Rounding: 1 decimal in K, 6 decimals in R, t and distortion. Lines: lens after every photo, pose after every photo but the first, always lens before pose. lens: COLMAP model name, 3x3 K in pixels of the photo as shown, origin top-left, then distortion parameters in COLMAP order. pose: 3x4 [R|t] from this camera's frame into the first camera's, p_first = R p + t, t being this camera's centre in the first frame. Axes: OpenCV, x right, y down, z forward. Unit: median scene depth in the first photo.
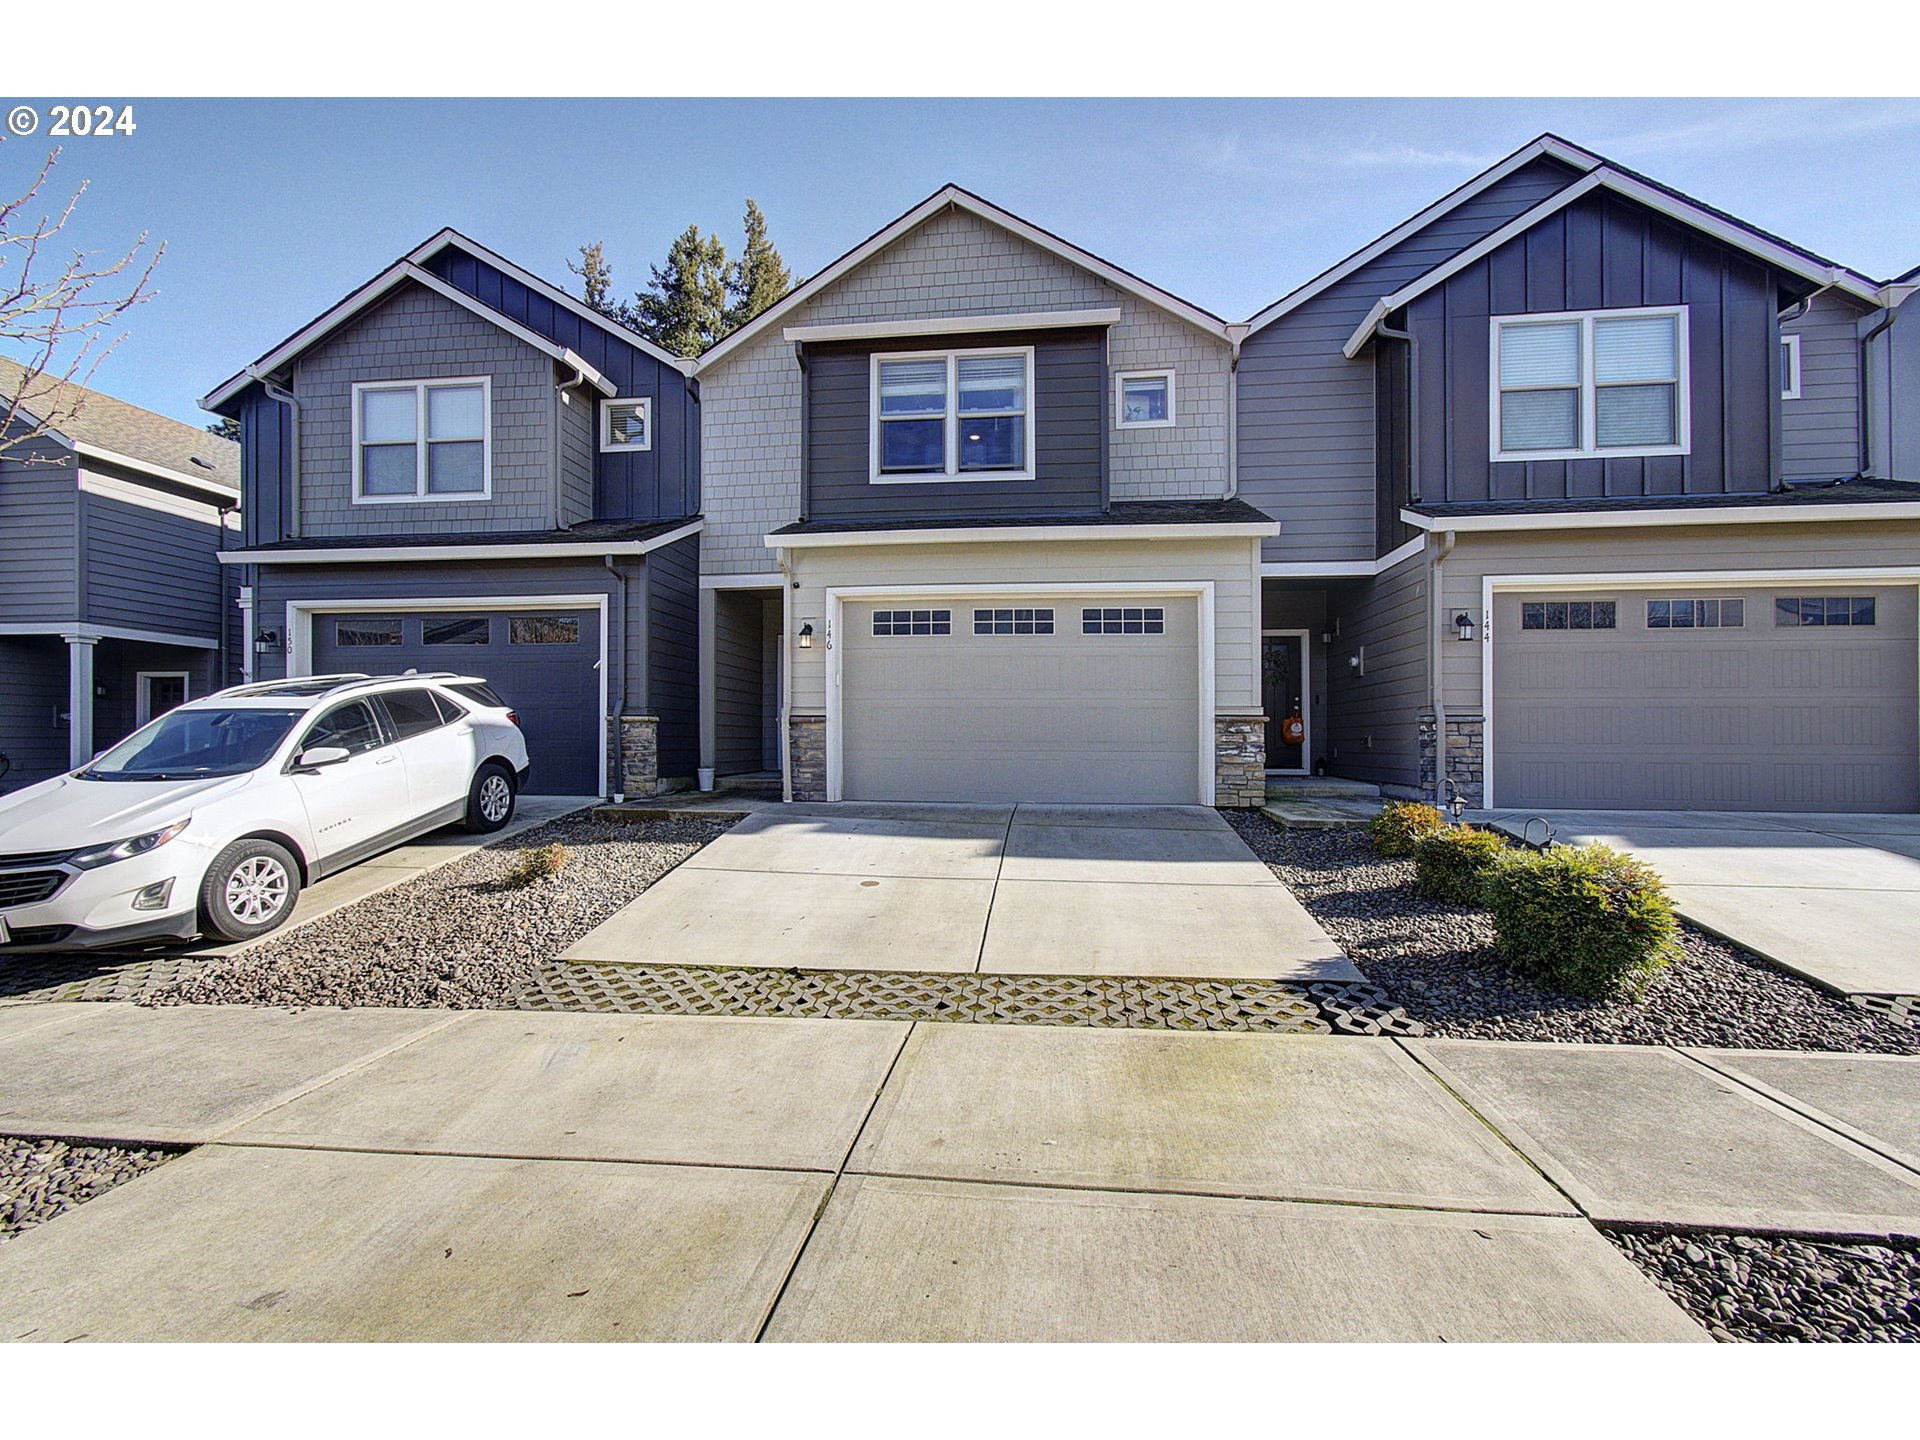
lens RADIAL K [[978.7, 0, 954.9], [0, 978.7, 717.3], [0, 0, 1]] dist [0.001446, 0.000969]
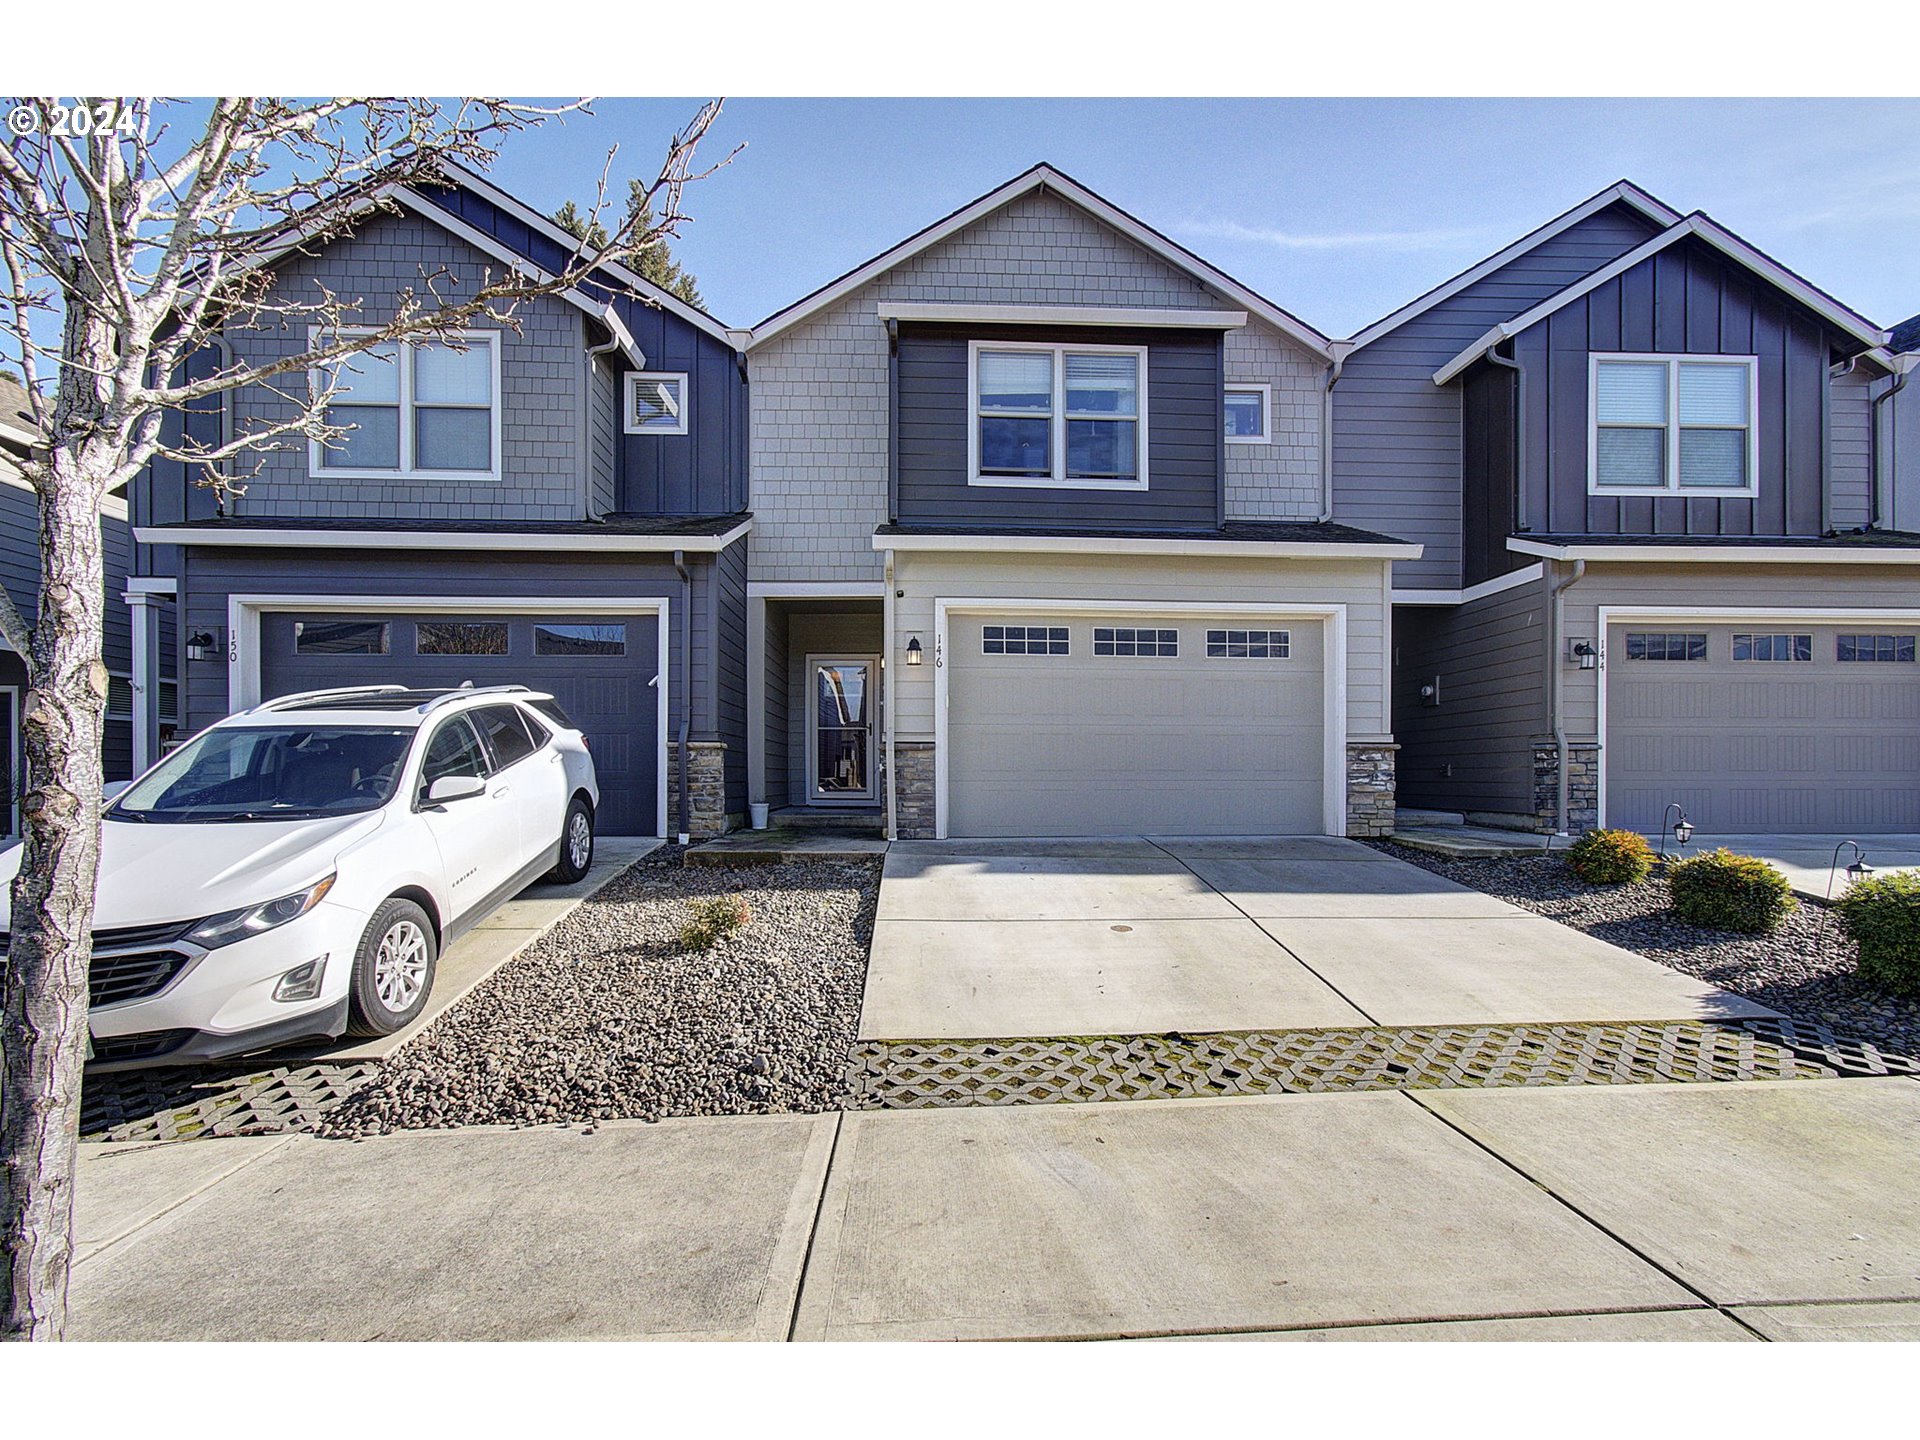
lens RADIAL K [[986.7, 0, 965.2], [0, 986.7, 758.8], [0, 0, 1]] dist [0.002837, 0.000340]
pose [[0.980202, 0.000166, 0.197999, -0.291353], [-0.001352, 0.999982, 0.005855, 0.008565], [-0.197995, -0.006006, 0.980185, 0.117407]]
